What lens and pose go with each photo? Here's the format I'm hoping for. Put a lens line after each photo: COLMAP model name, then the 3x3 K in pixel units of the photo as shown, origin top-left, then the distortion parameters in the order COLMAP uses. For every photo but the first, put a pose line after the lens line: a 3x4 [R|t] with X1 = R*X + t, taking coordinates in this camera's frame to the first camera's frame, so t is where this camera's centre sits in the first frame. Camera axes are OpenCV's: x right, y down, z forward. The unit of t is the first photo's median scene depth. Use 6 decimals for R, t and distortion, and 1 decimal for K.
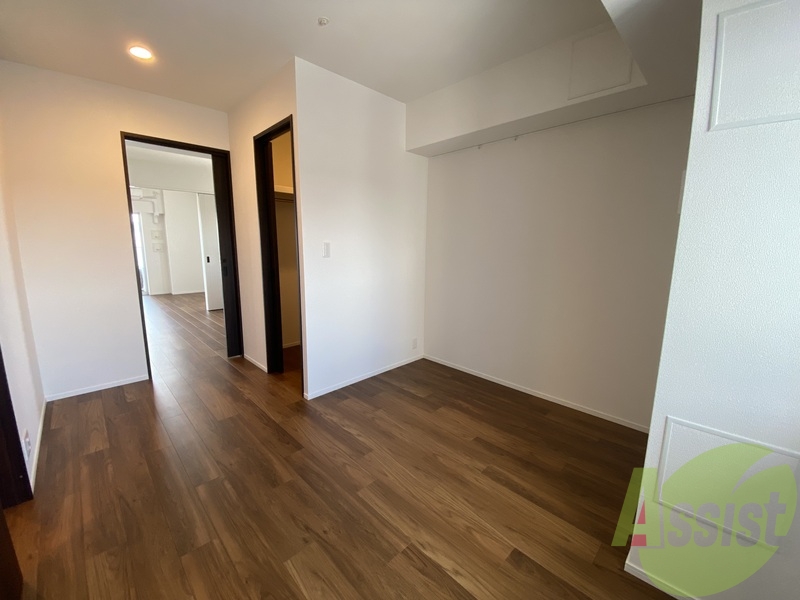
lens RADIAL K [[327.9, 0, 396.8], [0, 327.9, 303.4], [0, 0, 1]] dist [0.008355, -0.006383]
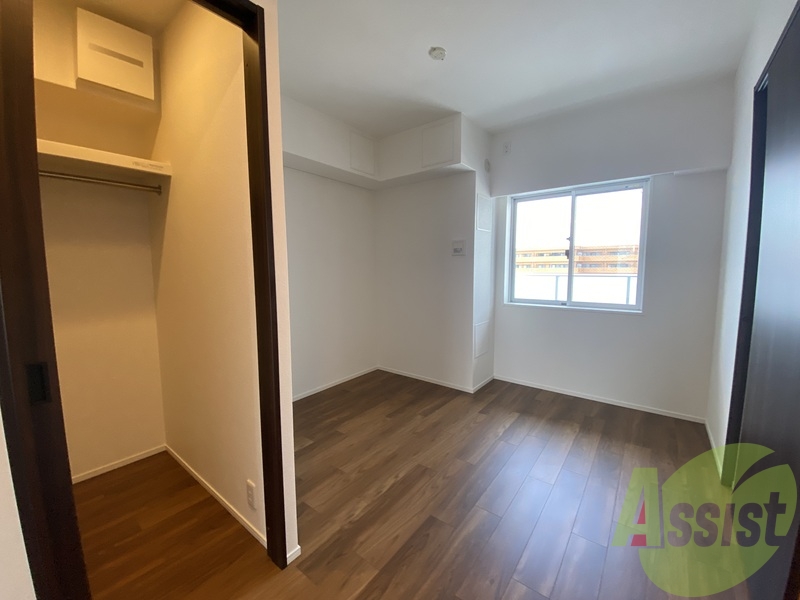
lens RADIAL K [[327.9, 0, 400.1], [0, 327.9, 296.6], [0, 0, 1]] dist [0.008355, -0.006383]
pose [[-0.136493, -0.113714, 0.984093, -0.969807], [0.184915, 0.973006, 0.138080, -0.210398], [-0.973230, 0.200820, -0.111781, 1.005279]]
